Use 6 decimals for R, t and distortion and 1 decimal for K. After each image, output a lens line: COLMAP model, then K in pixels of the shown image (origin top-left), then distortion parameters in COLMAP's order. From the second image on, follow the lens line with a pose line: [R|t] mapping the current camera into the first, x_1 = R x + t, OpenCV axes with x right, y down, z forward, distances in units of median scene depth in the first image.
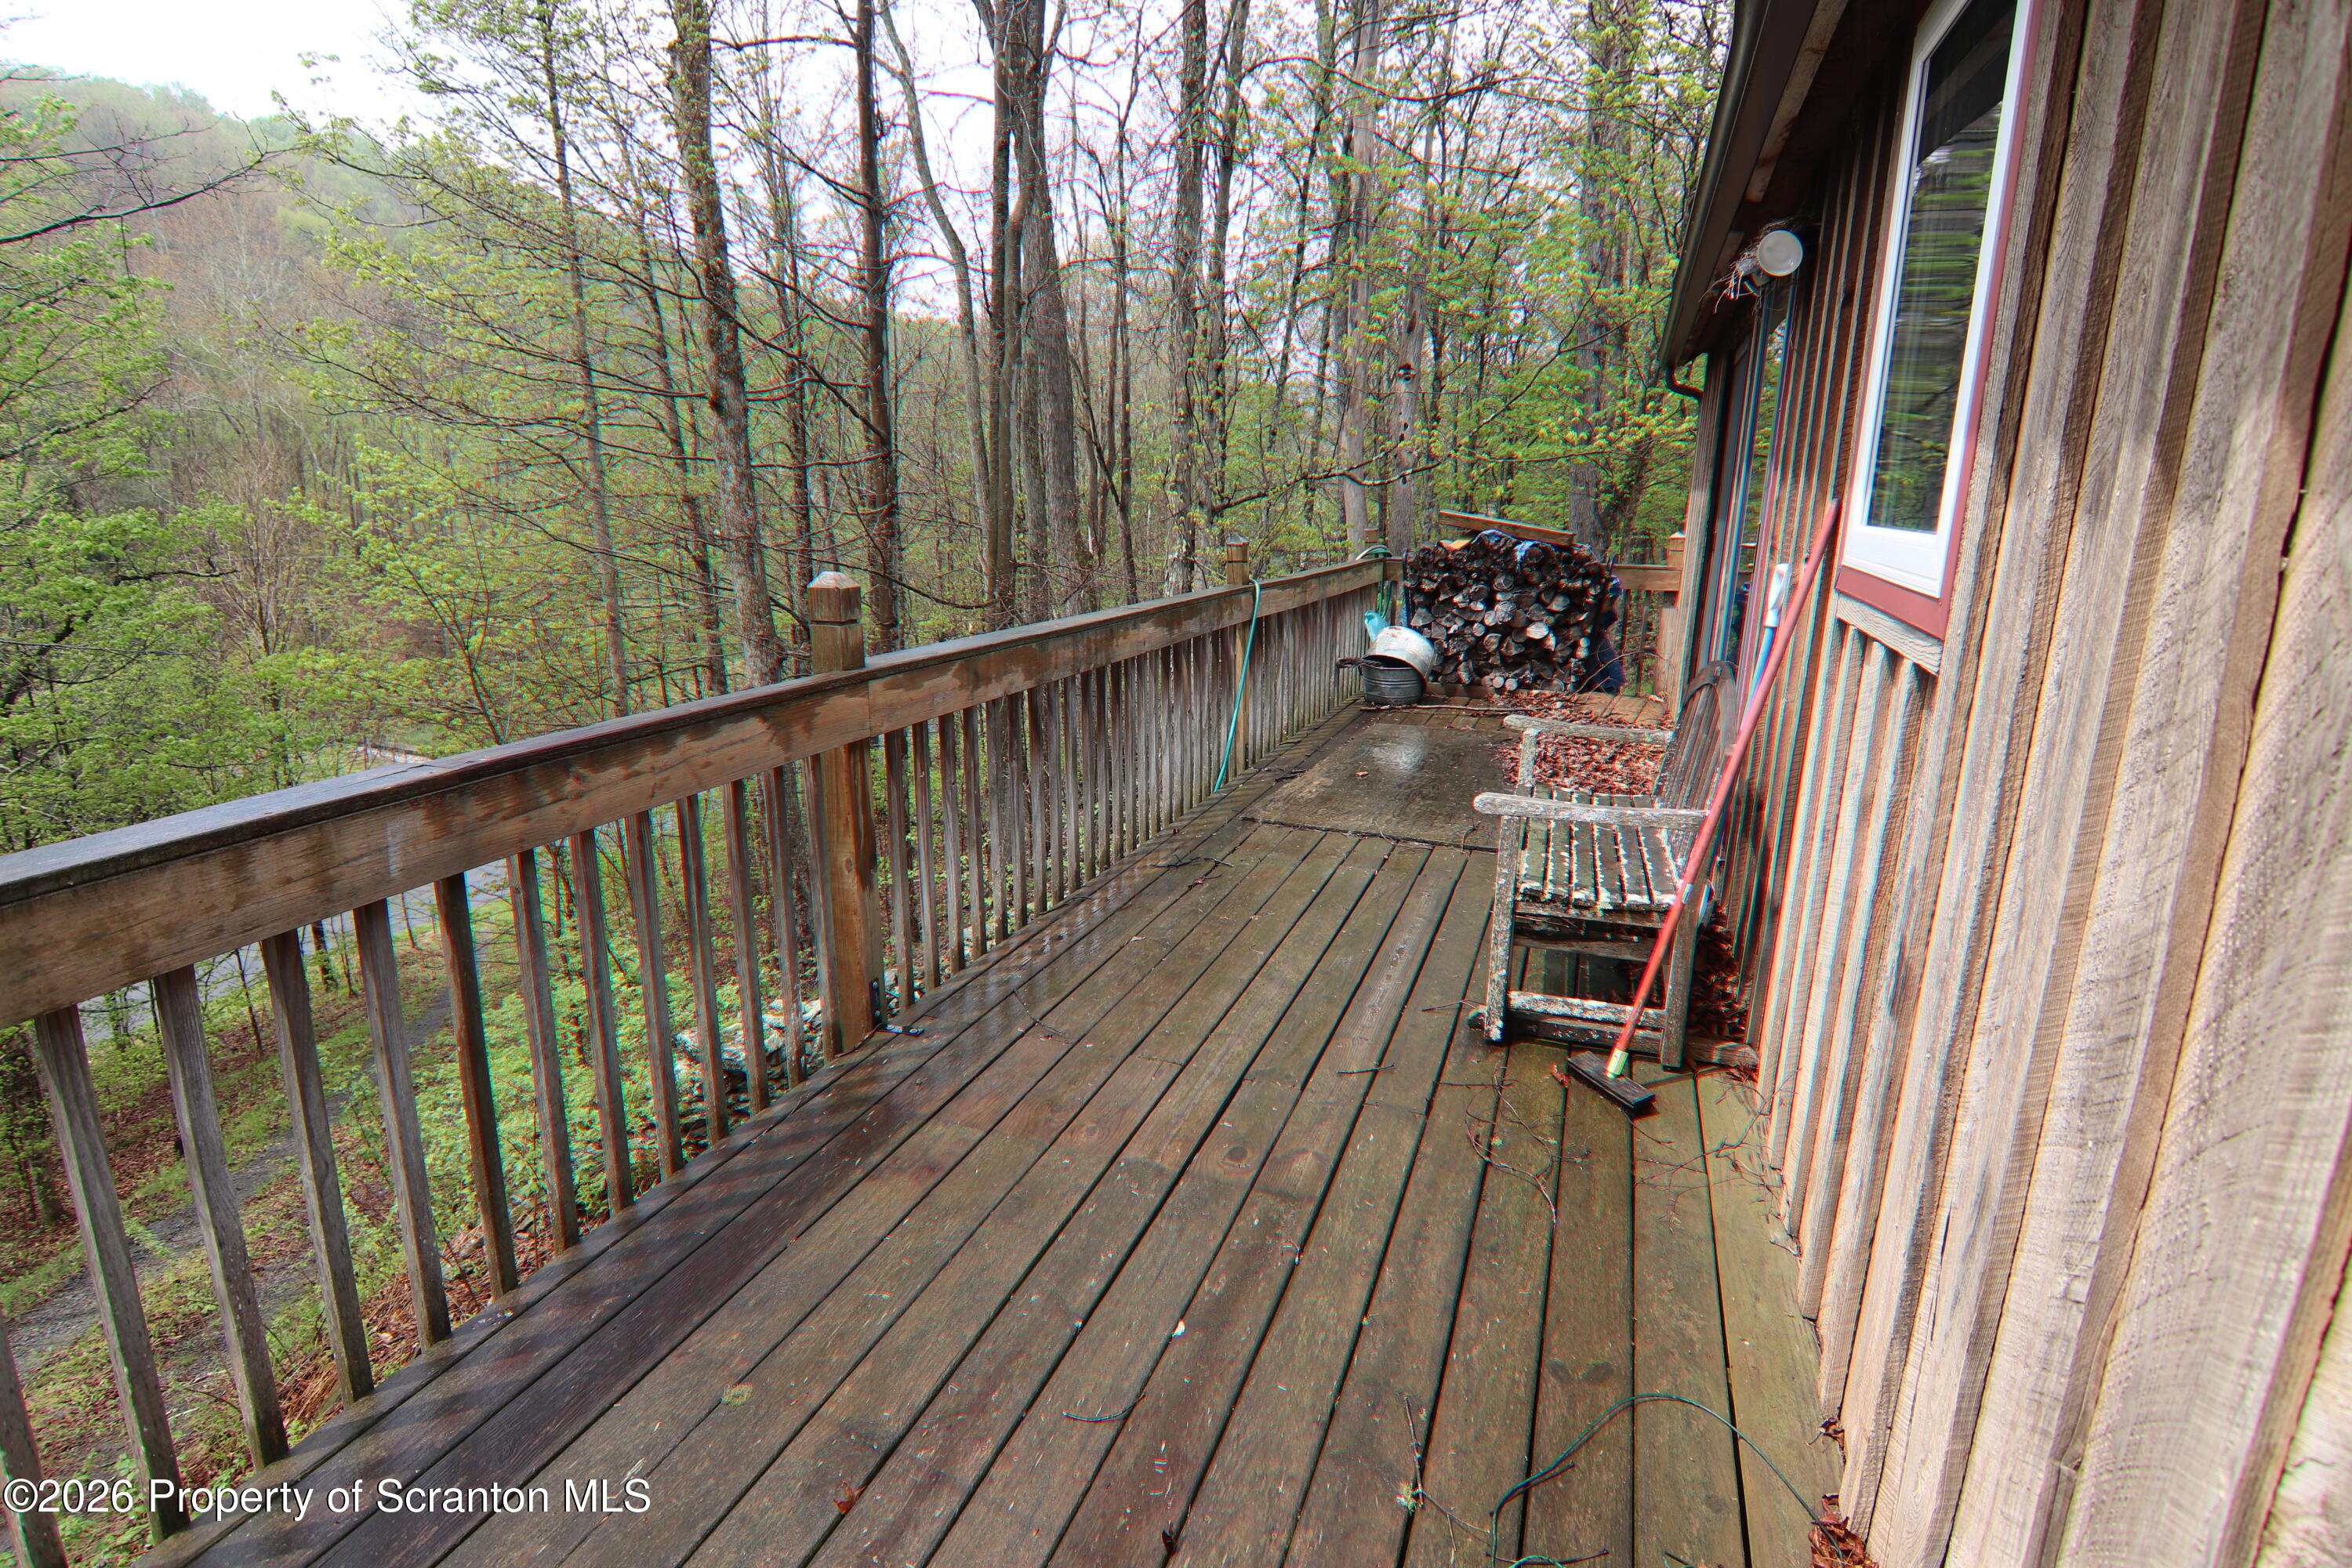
lens RADIAL K [[1200.1, 0, 1166.3], [0, 1200.1, 773.1], [0, 0, 1]] dist [-0.002132, -0.013790]
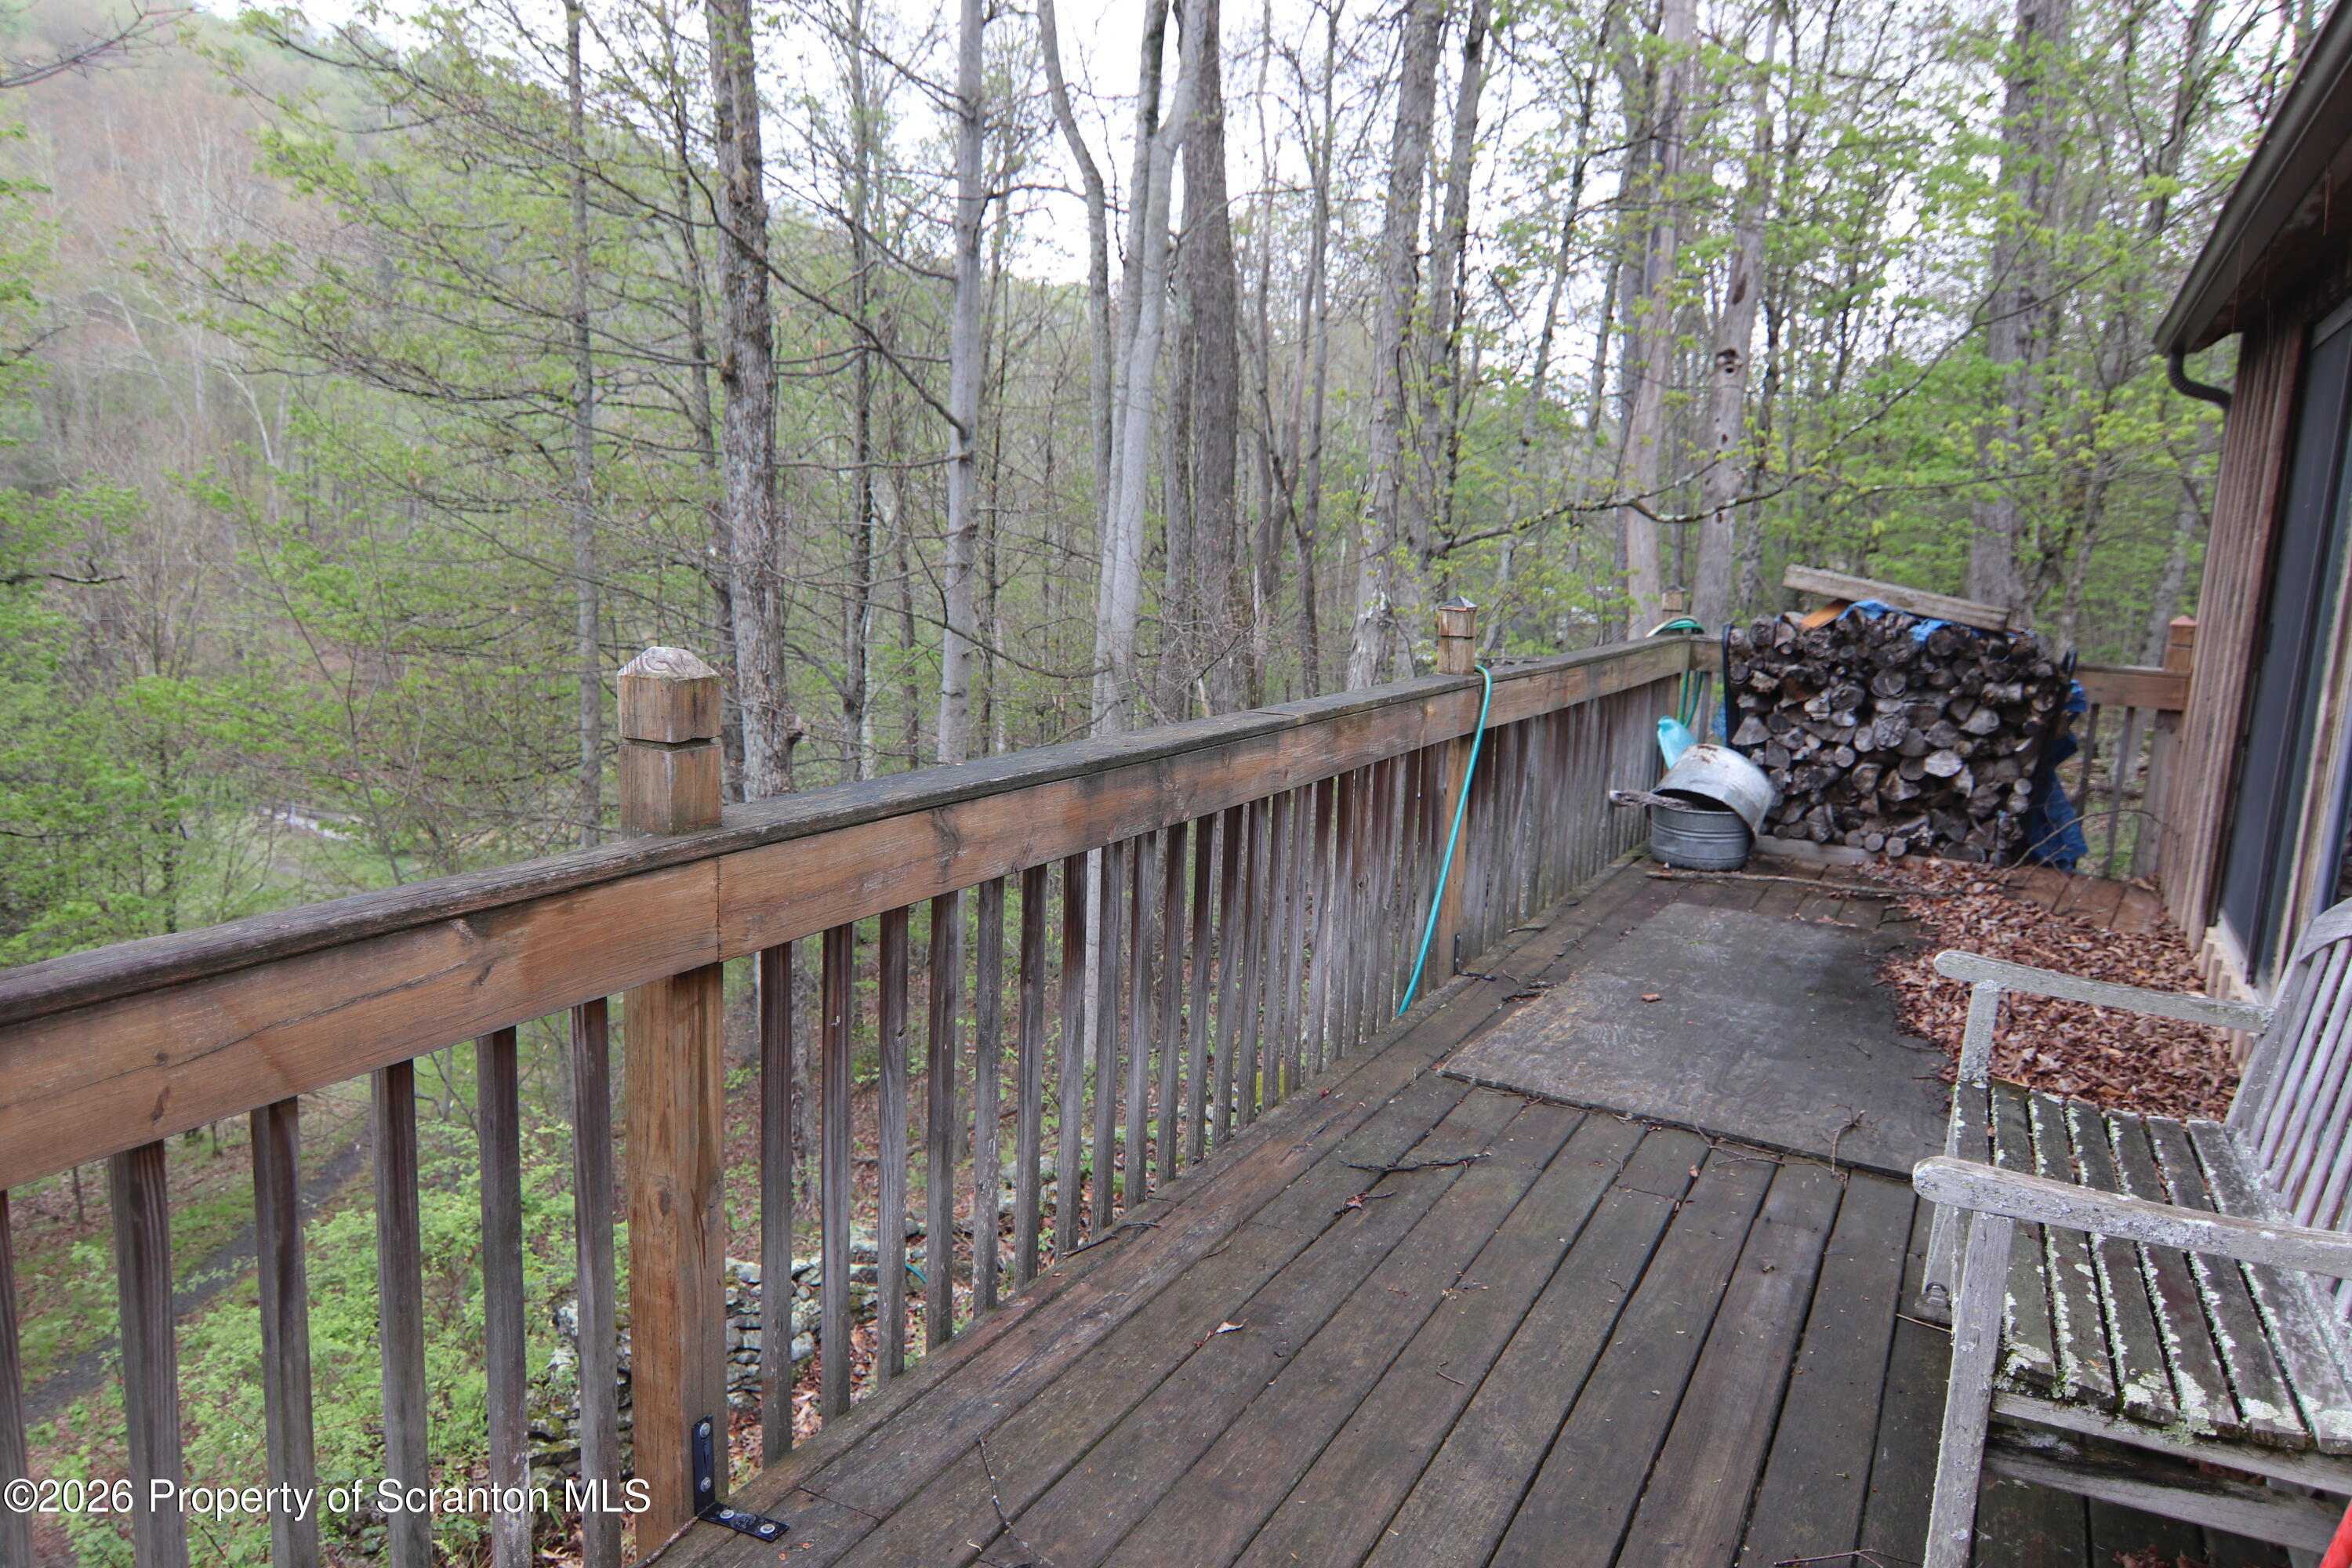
lens RADIAL K [[1629.2, 0, 1176.0], [0, 1629.2, 784.0], [0, 0, 1]] dist [0.025342, -0.043451]
pose [[0.992290, 0.053826, -0.111639, 0.009907], [-0.061353, 0.995990, -0.065117, -0.027433], [0.107687, 0.071464, 0.991613, 0.114923]]
